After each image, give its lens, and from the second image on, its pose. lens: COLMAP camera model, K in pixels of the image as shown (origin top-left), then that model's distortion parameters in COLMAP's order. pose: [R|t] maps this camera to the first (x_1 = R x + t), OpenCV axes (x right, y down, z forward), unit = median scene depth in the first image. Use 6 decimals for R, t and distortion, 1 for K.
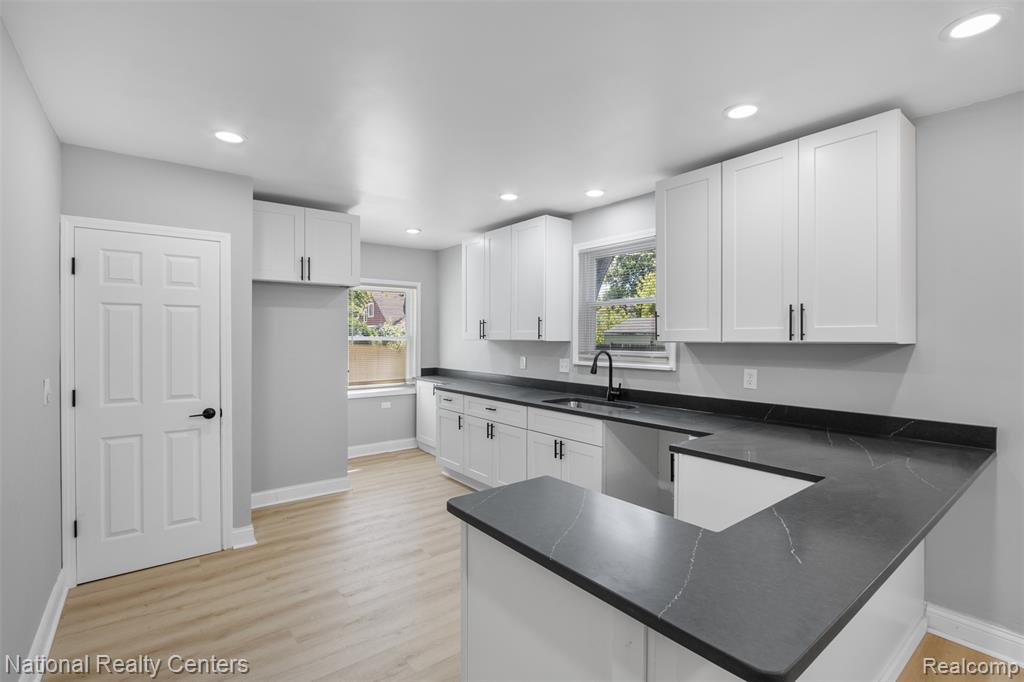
lens RADIAL K [[476.5, 0, 512.0], [0, 476.5, 341.0], [0, 0, 1]] dist [-0.000967, -0.000394]
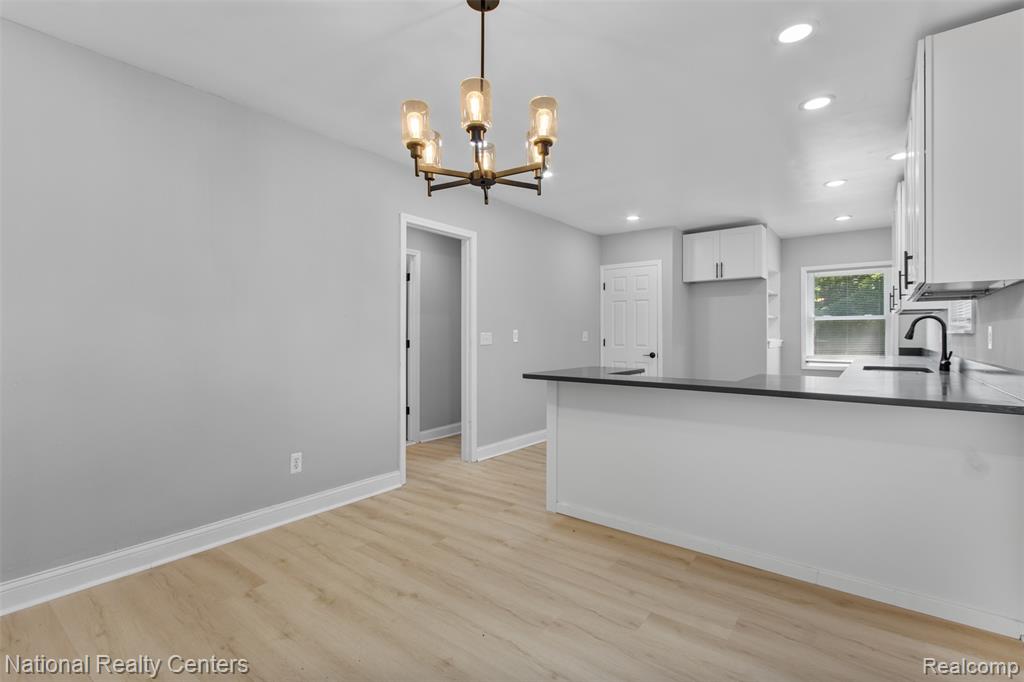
lens RADIAL K [[467.2, 0, 517.2], [0, 467.2, 336.2], [0, 0, 1]] dist [0.002673, 0.000307]
pose [[0.253432, -0.000097, -0.967353, 0.883725], [-0.009449, 0.999952, -0.002576, 0.072333], [0.967307, 0.009793, 0.253419, -0.002682]]
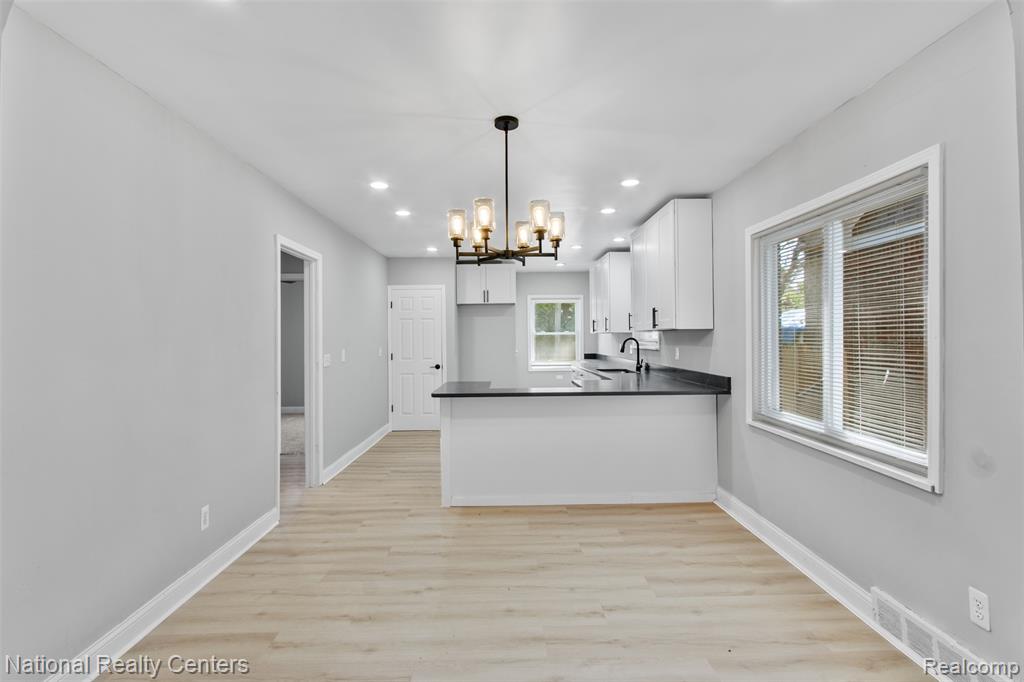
lens RADIAL K [[467.2, 0, 517.2], [0, 467.2, 336.2], [0, 0, 1]] dist [0.002673, 0.000307]
pose [[0.805107, -0.010268, -0.593040, 0.808568], [0.005183, 0.999934, -0.010278, 0.028984], [0.593107, 0.005201, 0.805107, -0.451941]]
